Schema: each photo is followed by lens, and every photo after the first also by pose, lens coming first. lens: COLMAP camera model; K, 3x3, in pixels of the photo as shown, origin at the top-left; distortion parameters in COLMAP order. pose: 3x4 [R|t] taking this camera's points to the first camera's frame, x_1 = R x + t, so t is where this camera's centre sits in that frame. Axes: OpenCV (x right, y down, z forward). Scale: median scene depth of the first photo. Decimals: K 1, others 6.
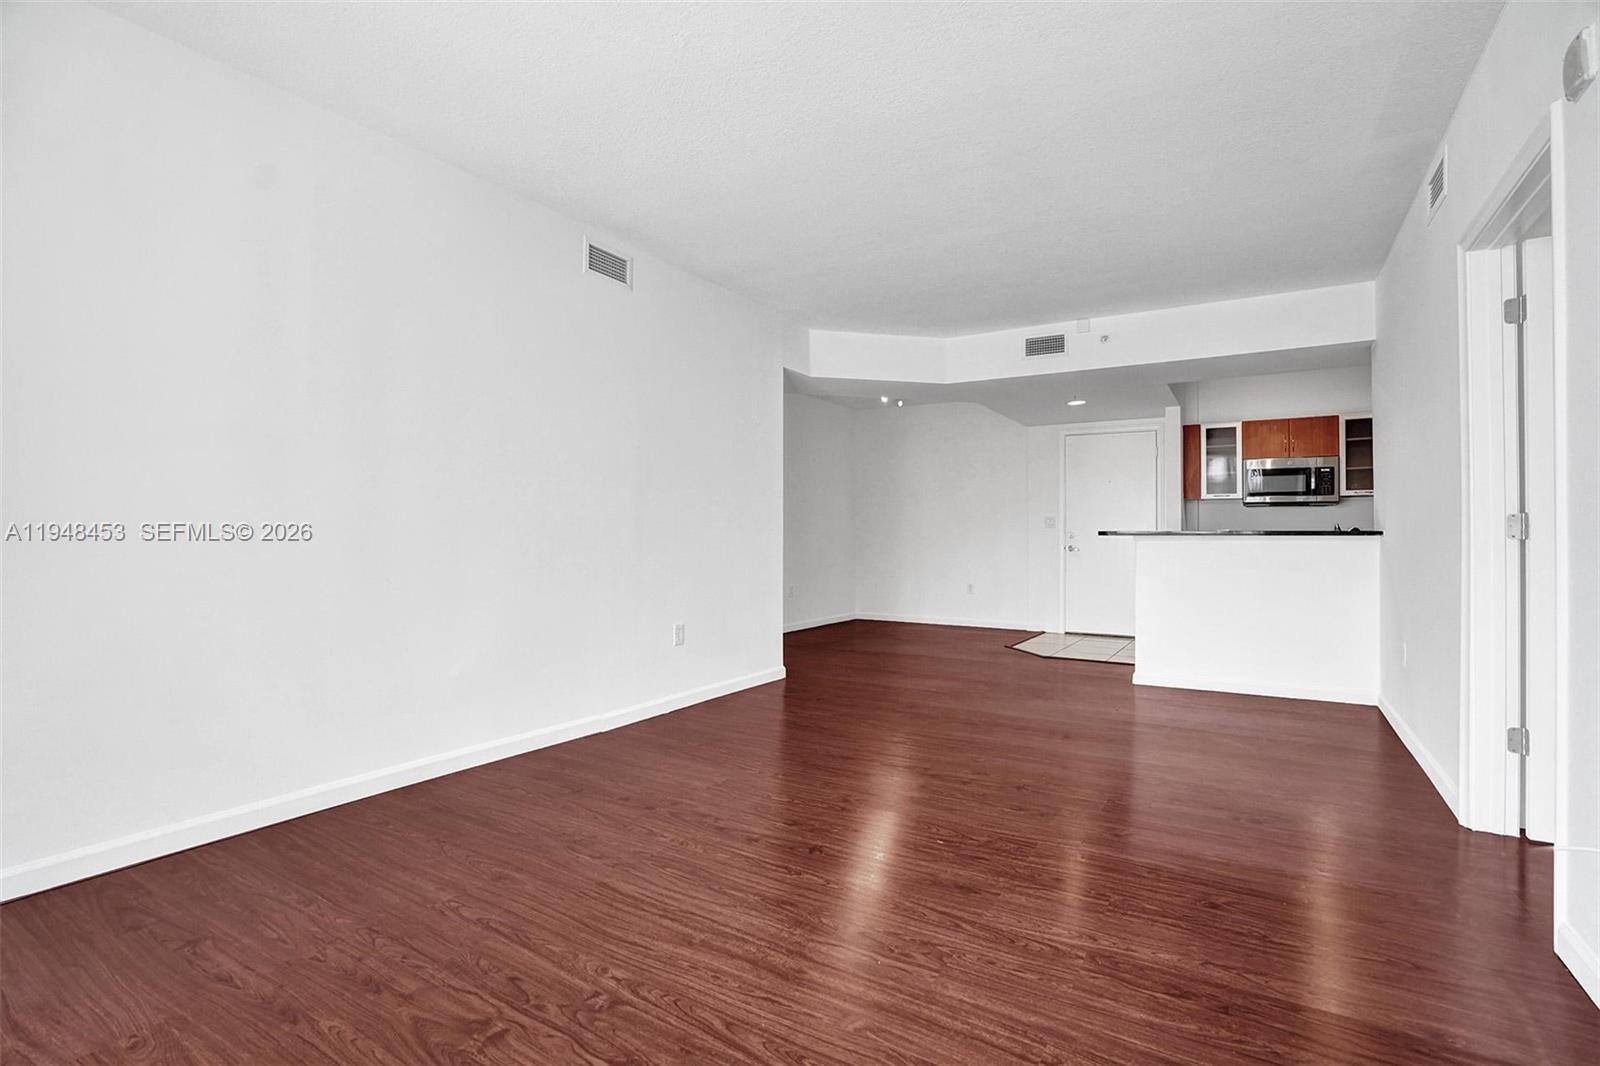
lens RADIAL K [[746.7, 0, 797.6], [0, 746.7, 535.8], [0, 0, 1]] dist [-0.063057, 0.024779]
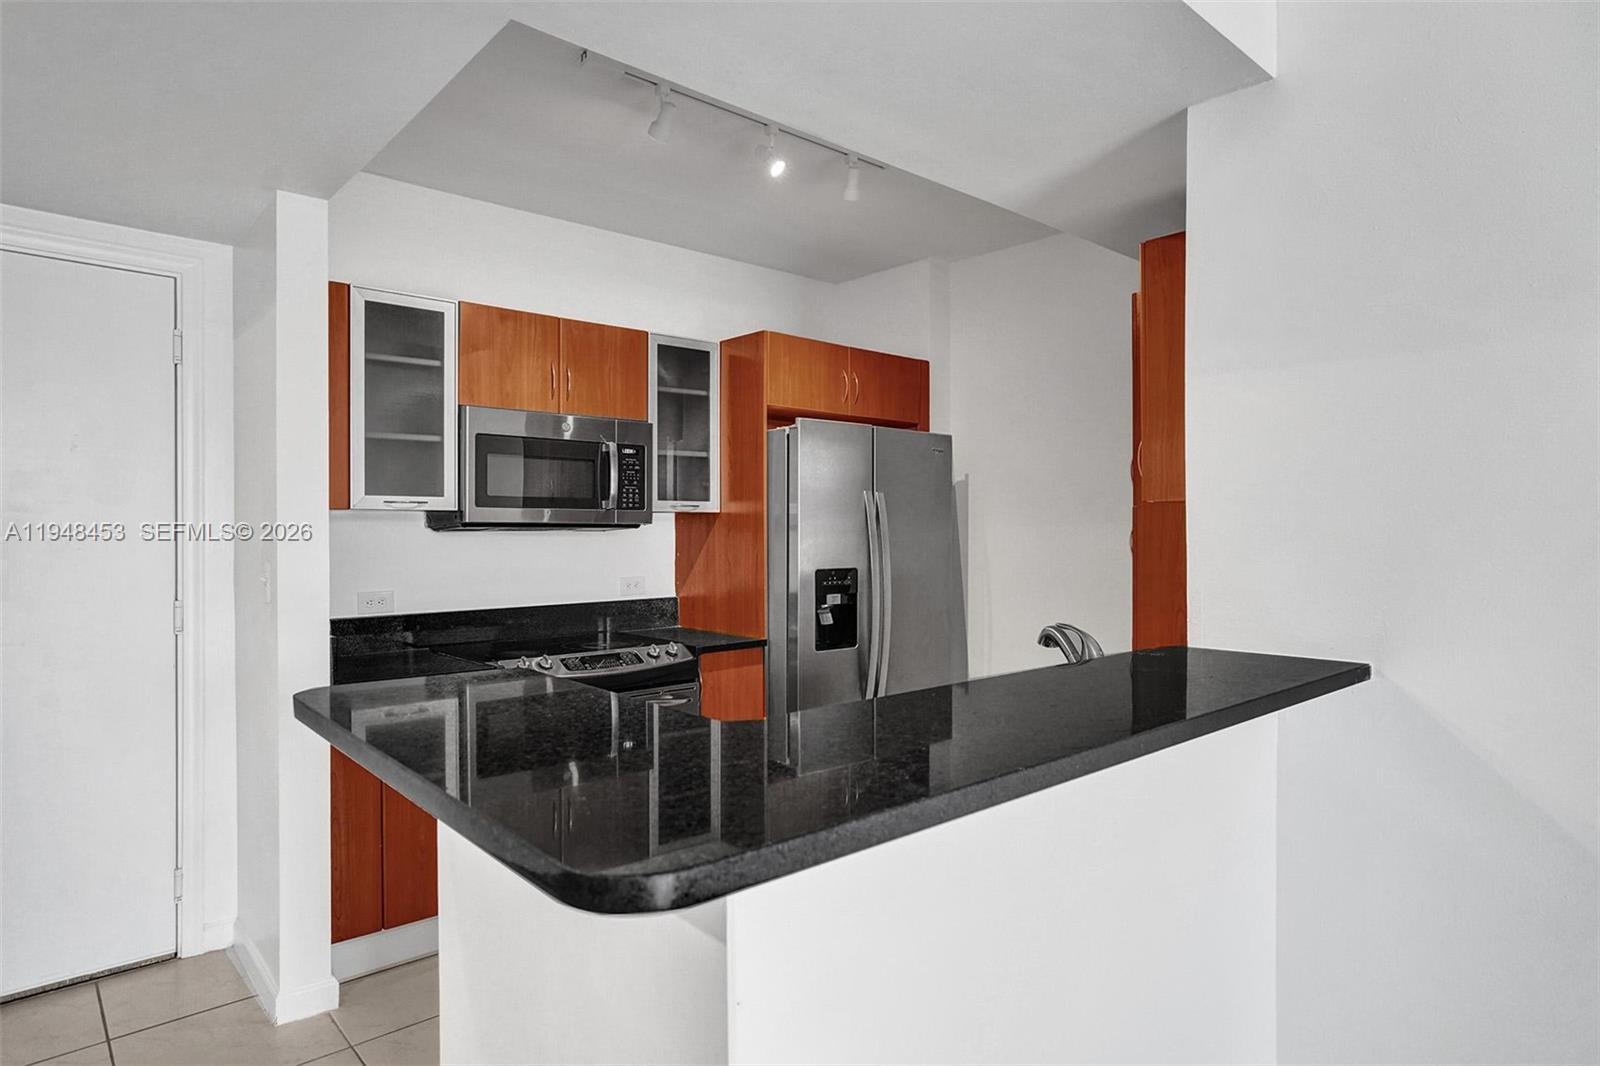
lens RADIAL K [[915.1, 0, 800.2], [0, 915.1, 530.6], [0, 0, 1]] dist [-0.003800, 0.000393]
pose [[0.286007, -0.002091, 0.958225, 0.278339], [0.000065, 0.999998, 0.002162, -0.054234], [-0.958228, -0.000556, 0.286006, 0.909930]]
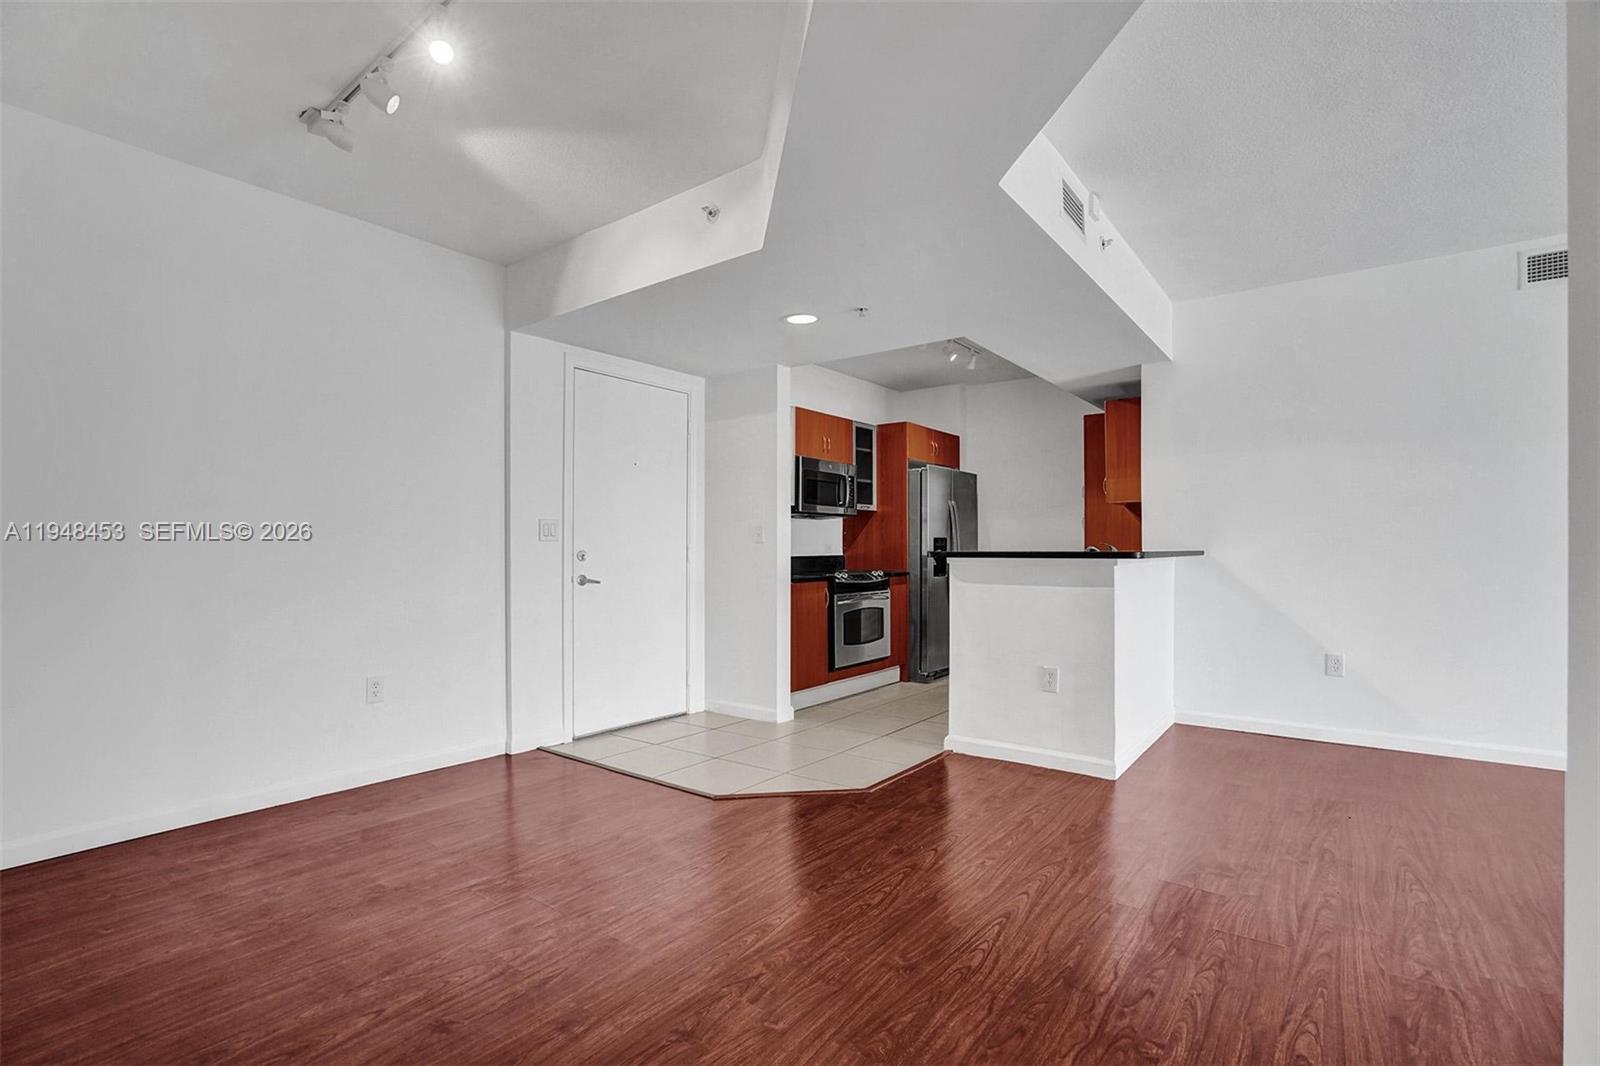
lens RADIAL K [[762.7, 0, 801.9], [0, 762.7, 549.6], [0, 0, 1]] dist [-0.048150, 0.018147]
pose [[0.084507, -0.002556, 0.996420, -0.247733], [0.002257, 0.999995, 0.002374, -0.009492], [-0.996420, 0.002049, 0.084512, 1.194934]]
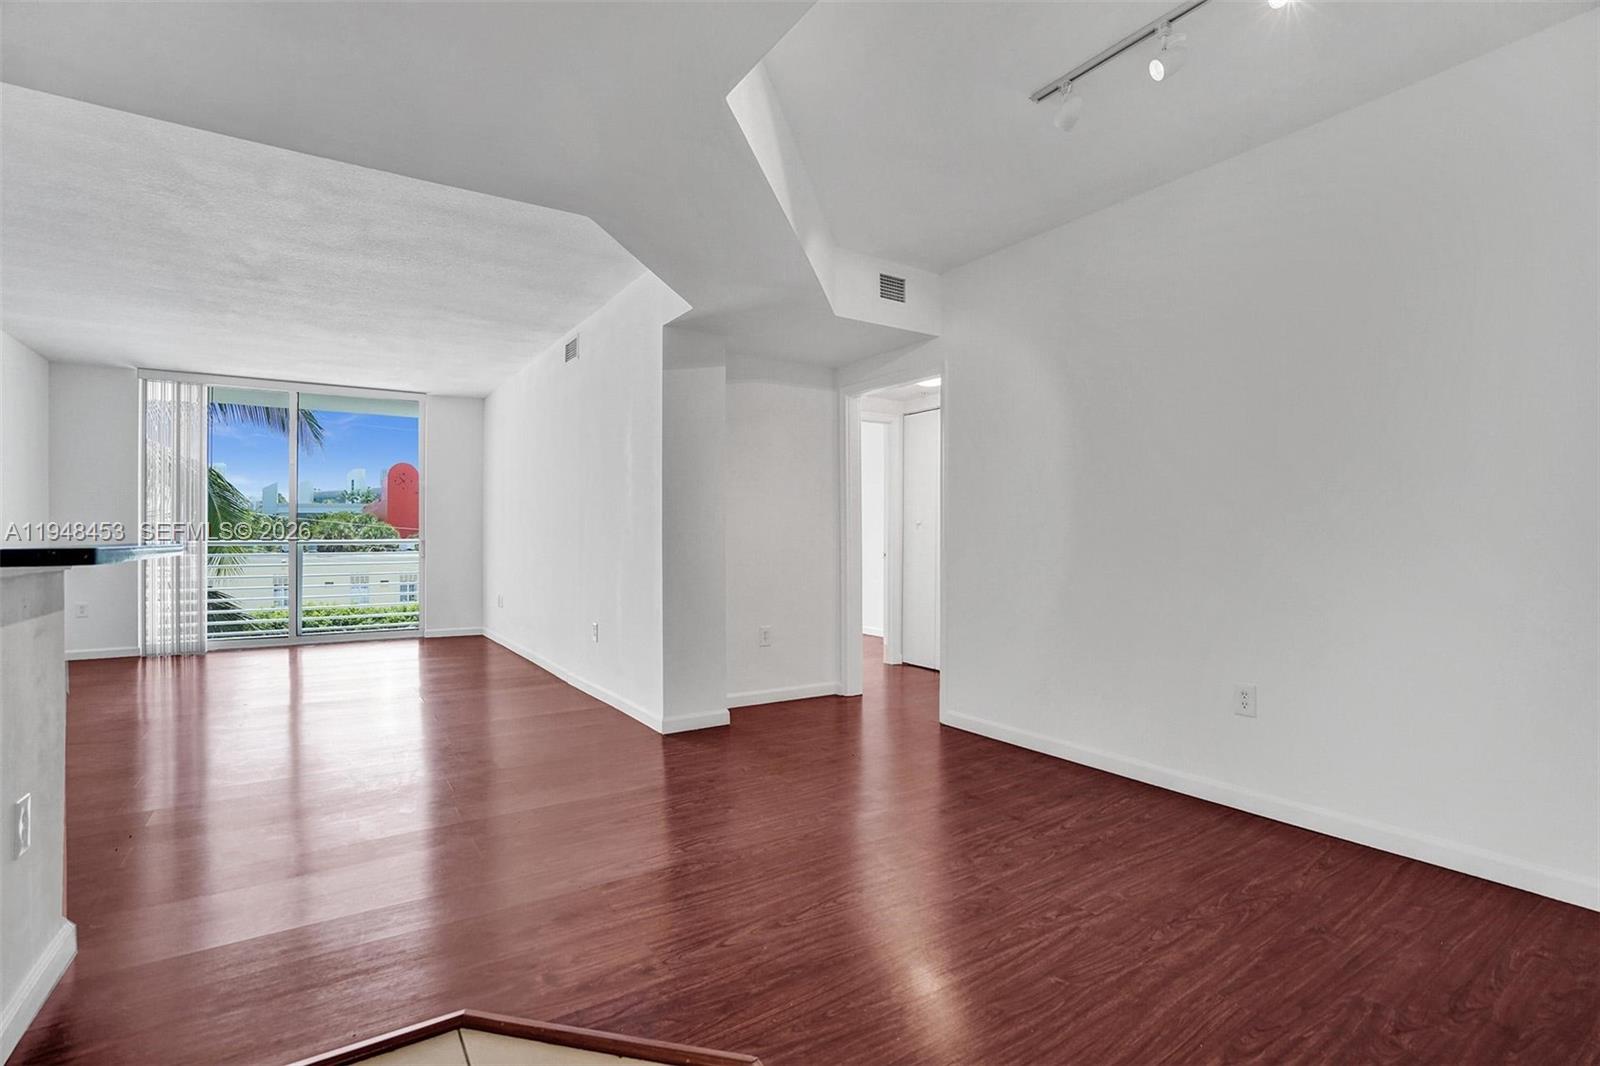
lens RADIAL K [[746.7, 0, 797.6], [0, 746.7, 535.8], [0, 0, 1]] dist [-0.063057, 0.024779]
pose [[-0.407602, -0.001428, -0.913159, 0.617958], [0.000015, 0.999999, -0.001570, -0.010049], [0.913160, -0.000654, -0.407601, 1.450951]]
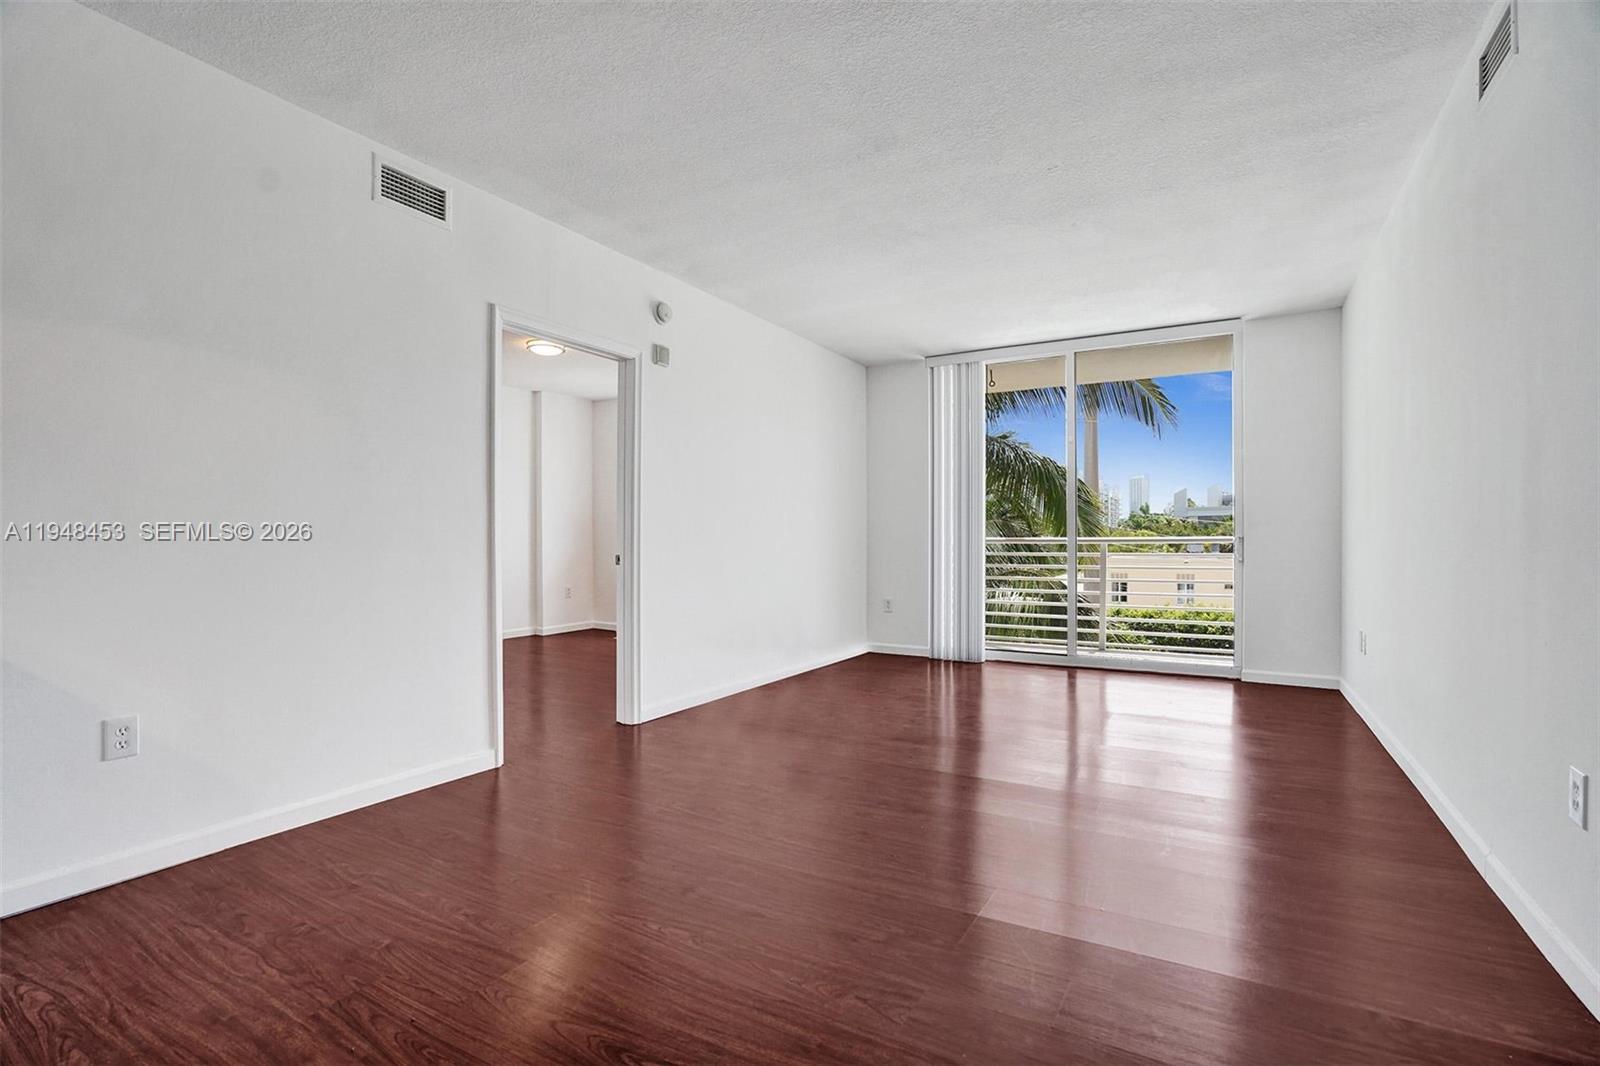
lens RADIAL K [[732.0, 0, 795.9], [0, 732.0, 533.0], [0, 0, 1]] dist [-0.043269, 0.000322]
pose [[-0.999531, -0.004156, -0.030327, 0.207936], [-0.003995, 0.999978, -0.005351, -0.002265], [0.030348, -0.005228, -0.999526, 1.117428]]
